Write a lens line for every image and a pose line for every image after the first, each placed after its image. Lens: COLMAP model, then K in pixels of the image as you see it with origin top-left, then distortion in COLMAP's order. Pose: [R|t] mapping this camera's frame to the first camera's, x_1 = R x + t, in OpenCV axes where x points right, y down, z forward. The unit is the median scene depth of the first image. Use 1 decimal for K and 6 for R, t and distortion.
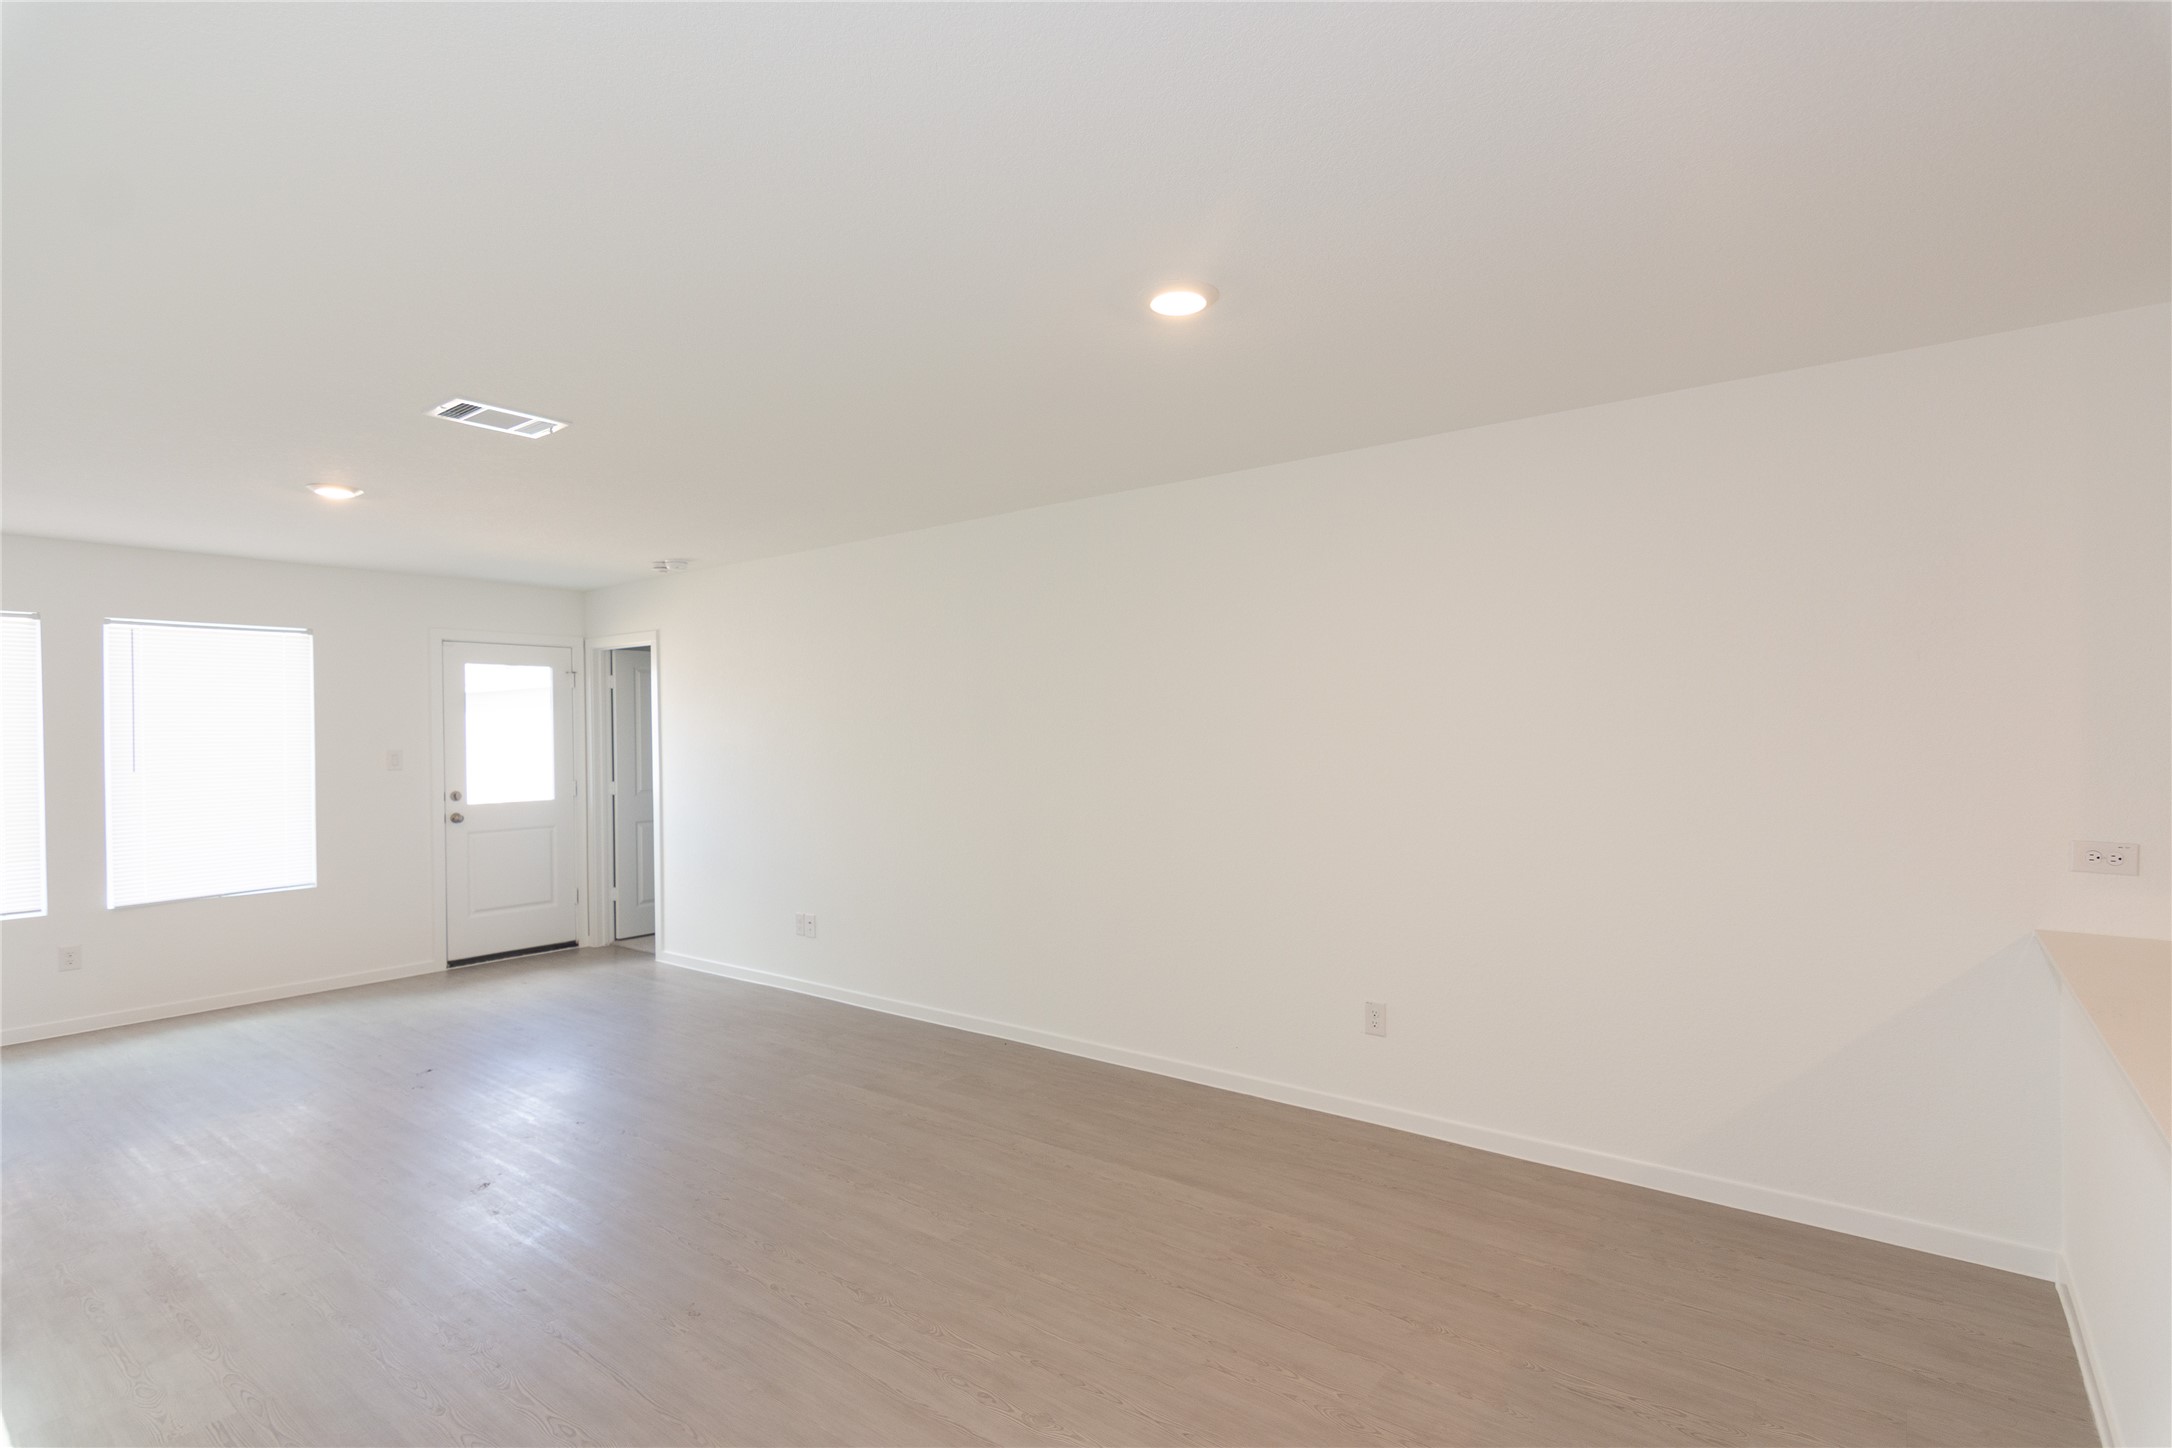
lens RADIAL K [[1067.8, 0, 1088.4], [0, 1067.8, 737.5], [0, 0, 1]] dist [-0.006442, 0.007750]
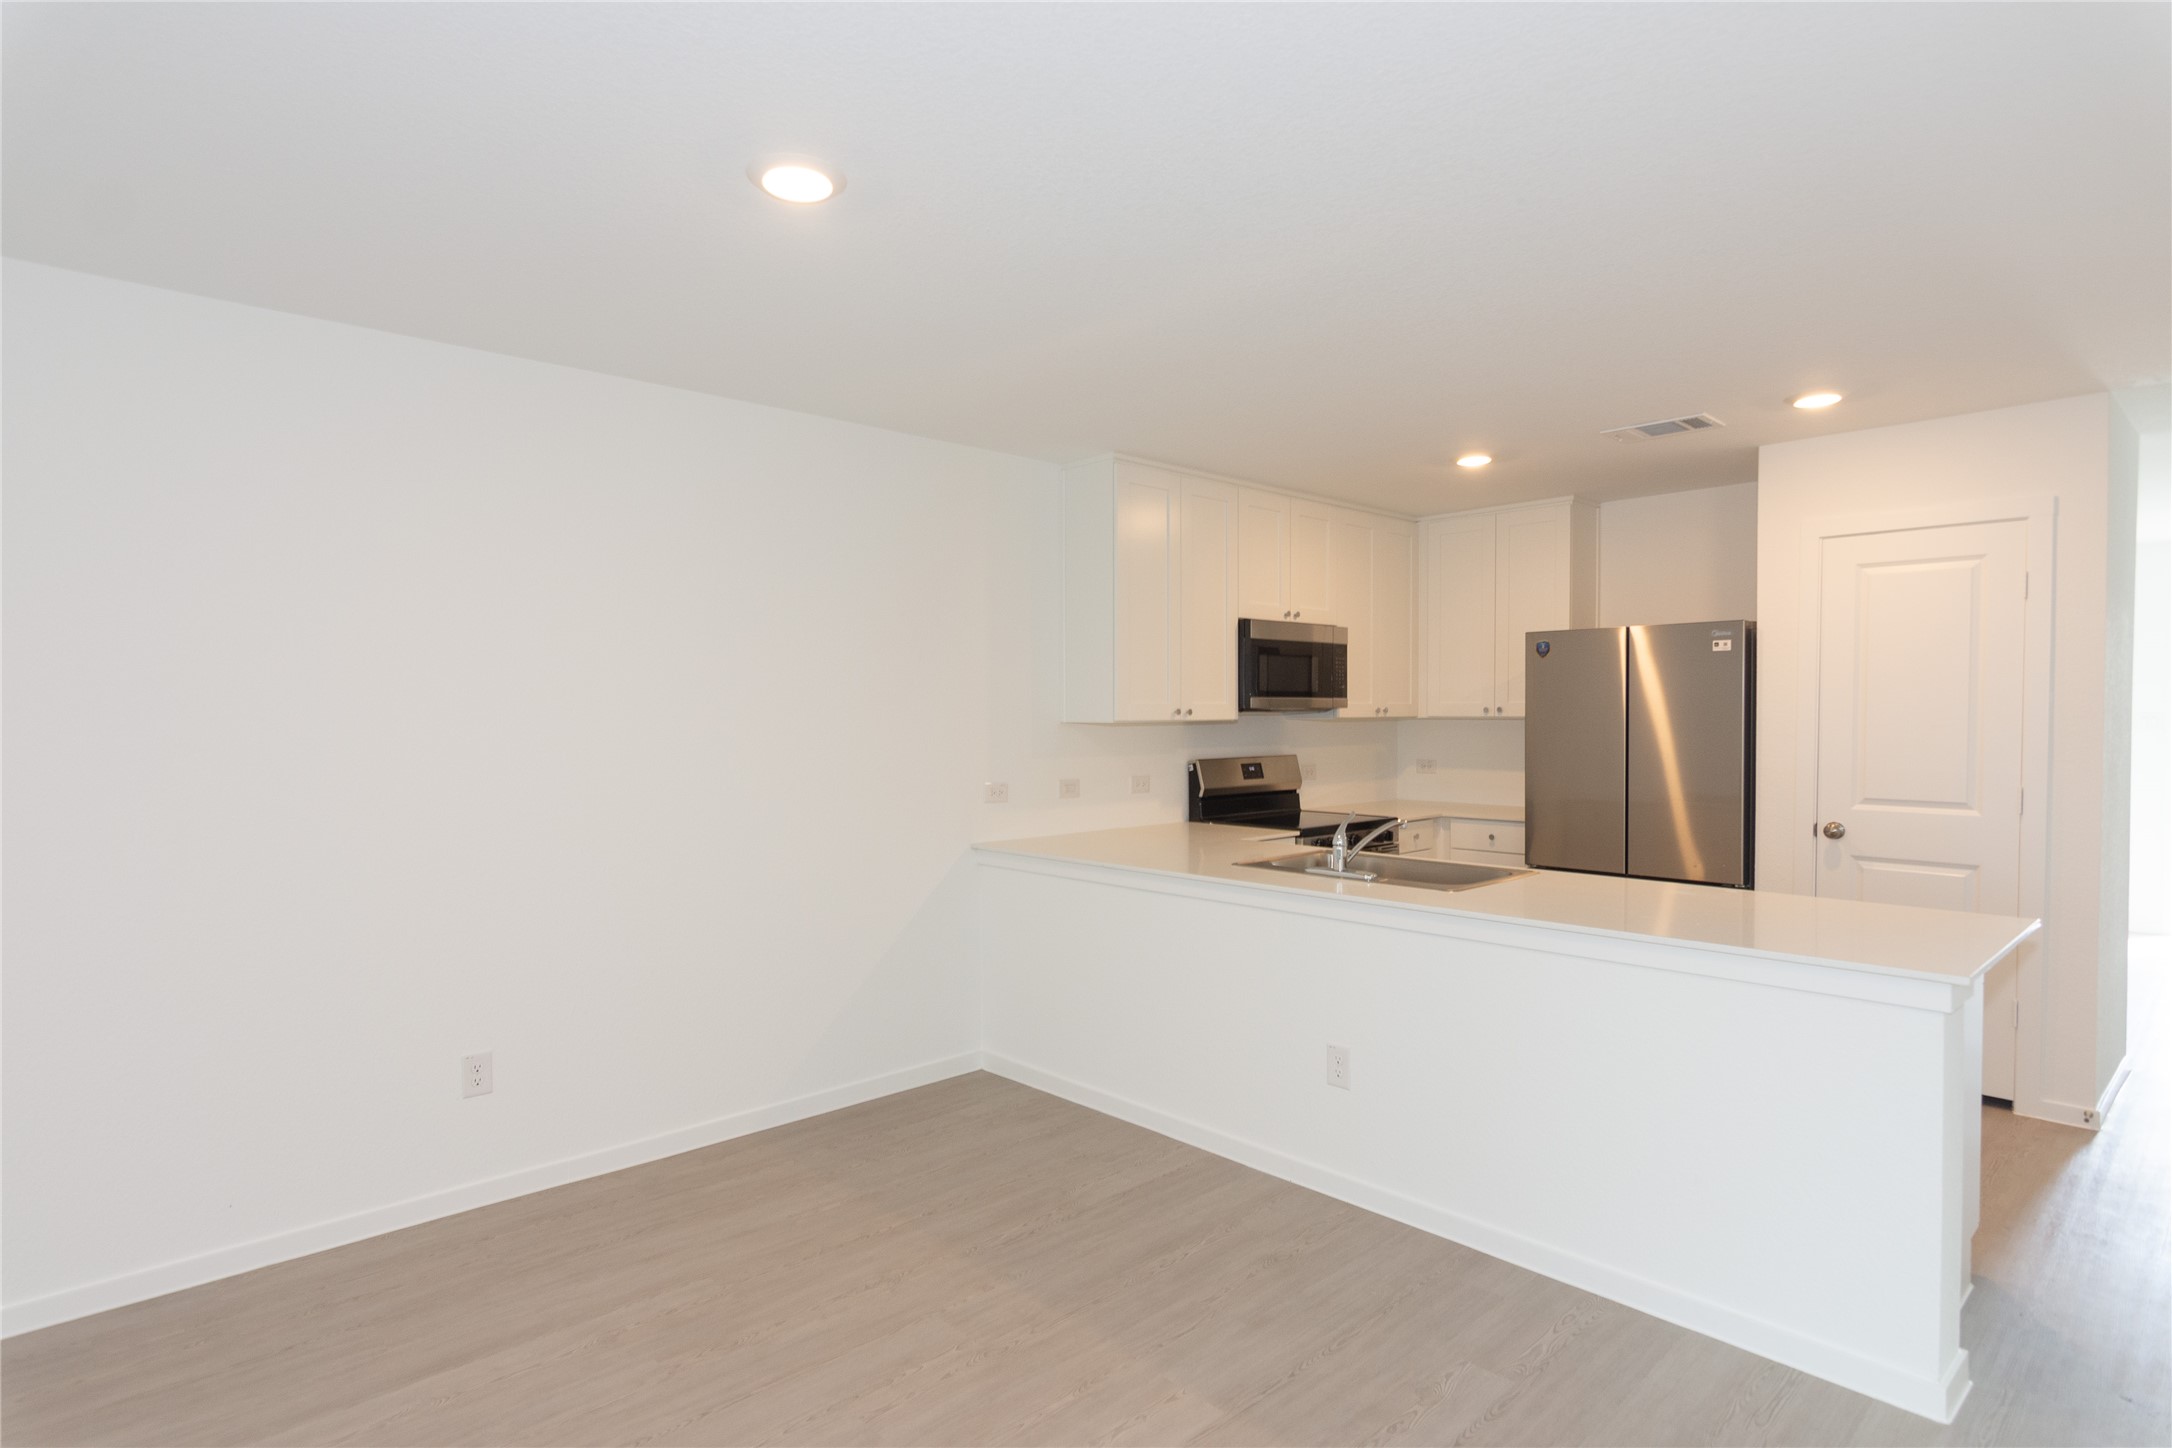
lens RADIAL K [[1134.9, 0, 1086.0], [0, 1134.9, 724.0], [0, 0, 1]] dist [0.001610, 0.000654]
pose [[0.162592, -0.008308, 0.986658, -4.538712], [0.010366, 0.999924, 0.006711, -0.015240], [-0.986639, 0.009136, 0.162666, 3.731286]]
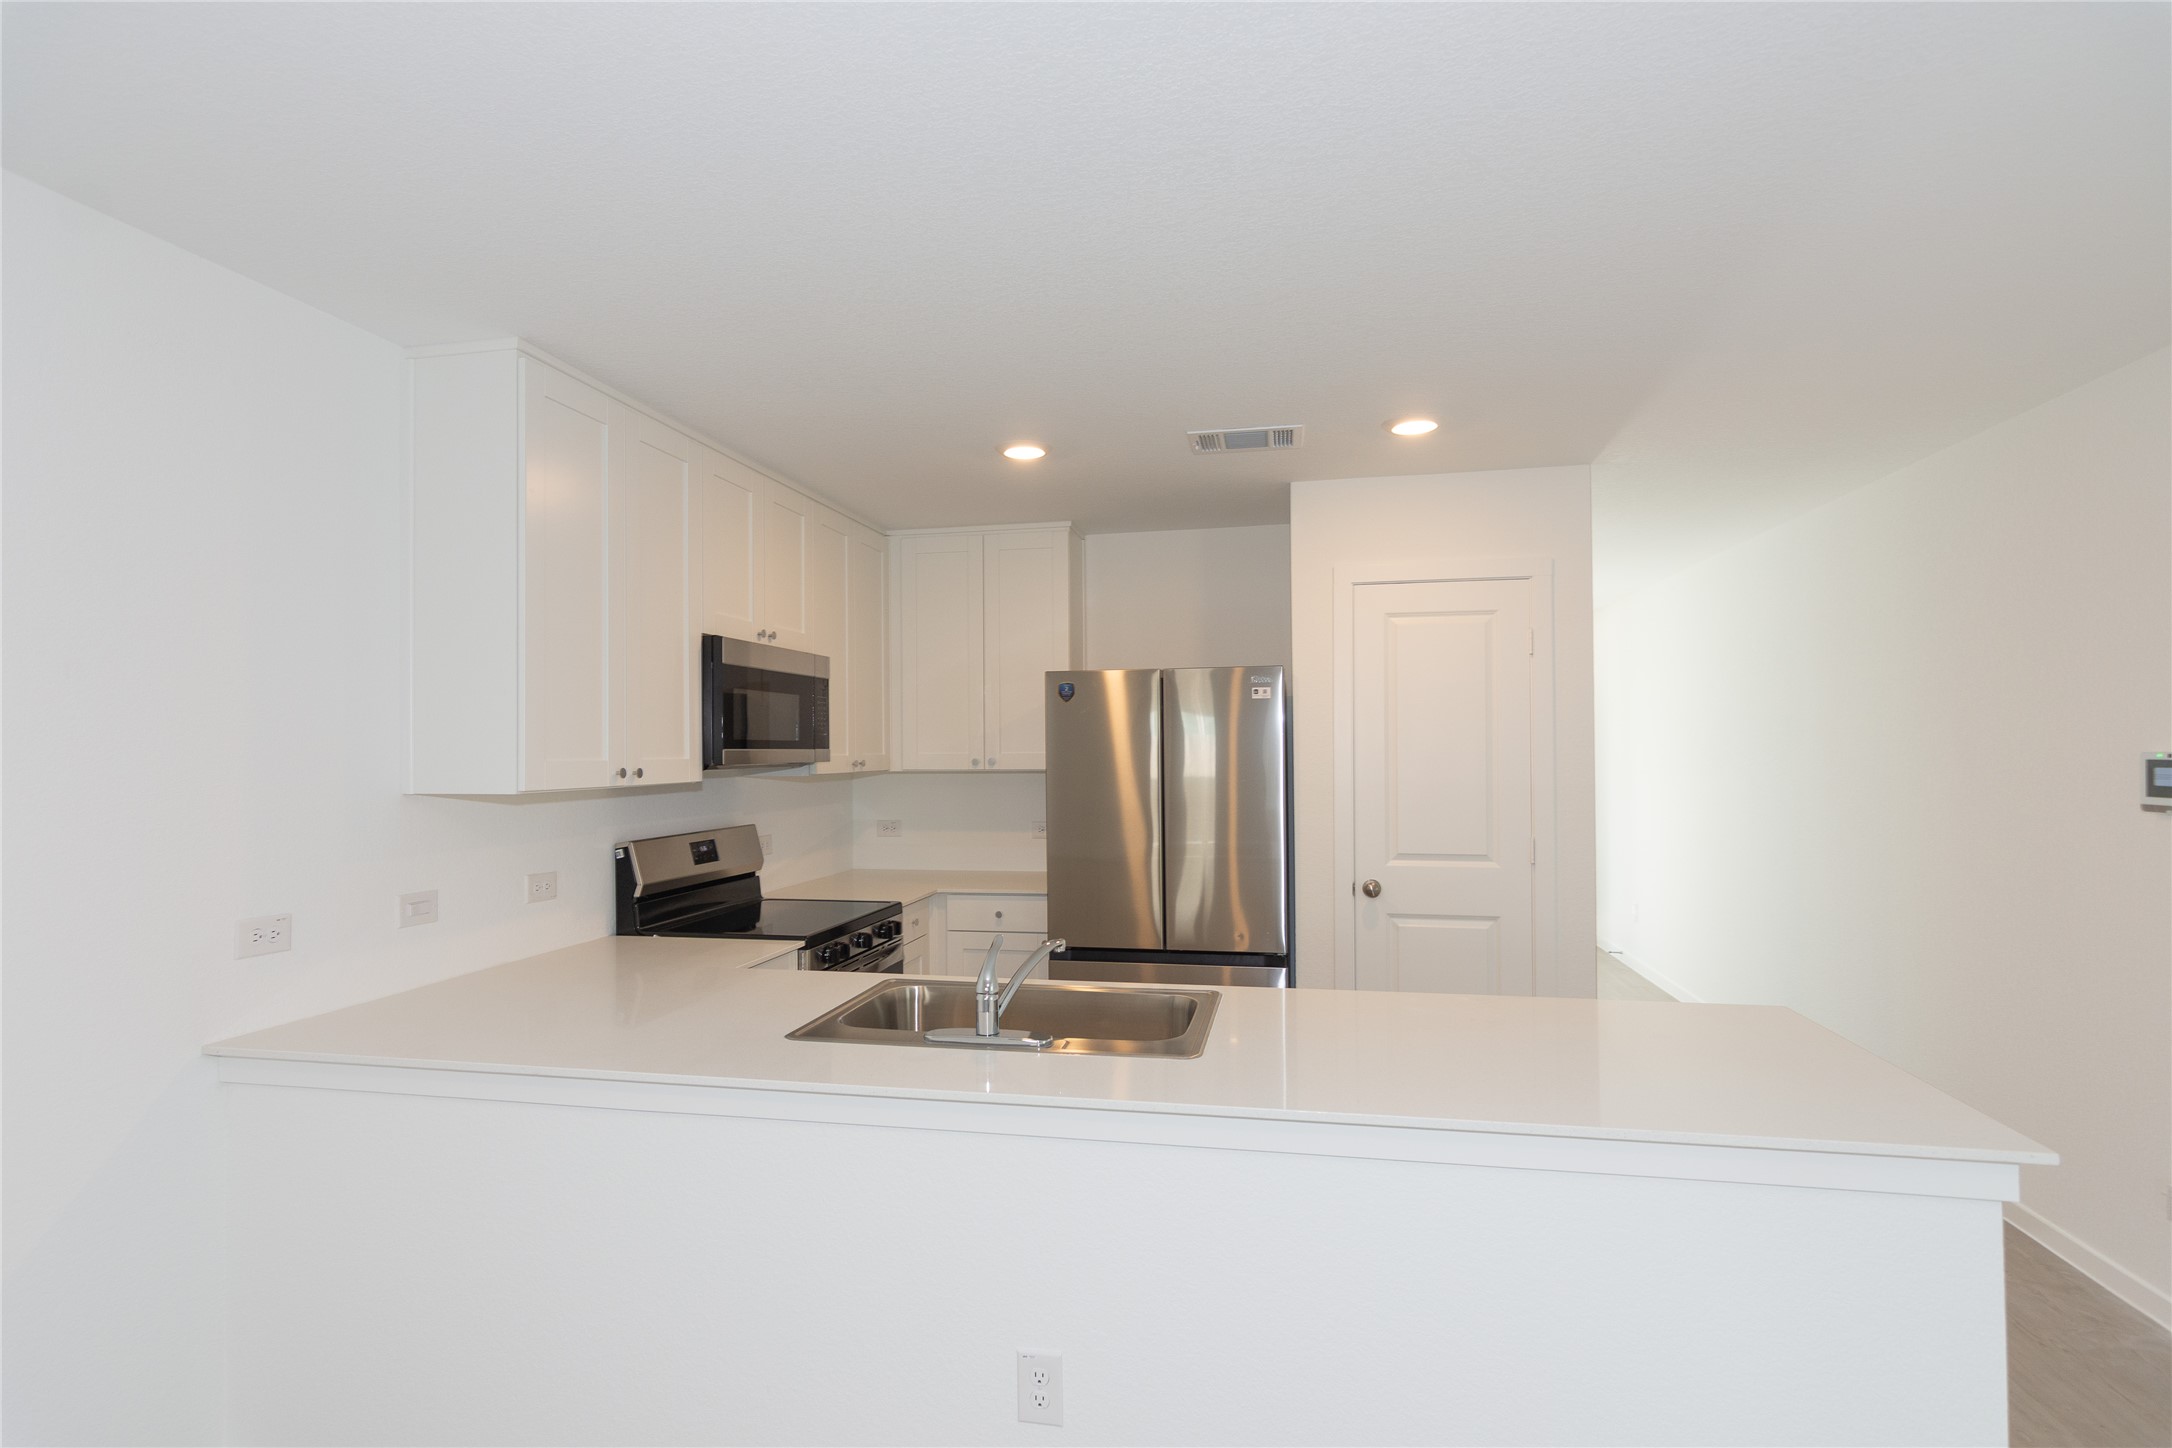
lens RADIAL K [[1067.8, 0, 1088.4], [0, 1067.8, 737.5], [0, 0, 1]] dist [-0.006442, 0.007750]
pose [[-0.441266, 0.016275, 0.897229, -0.584075], [0.015205, 0.999828, -0.010658, -0.159562], [-0.897248, 0.008939, -0.441437, 4.999026]]
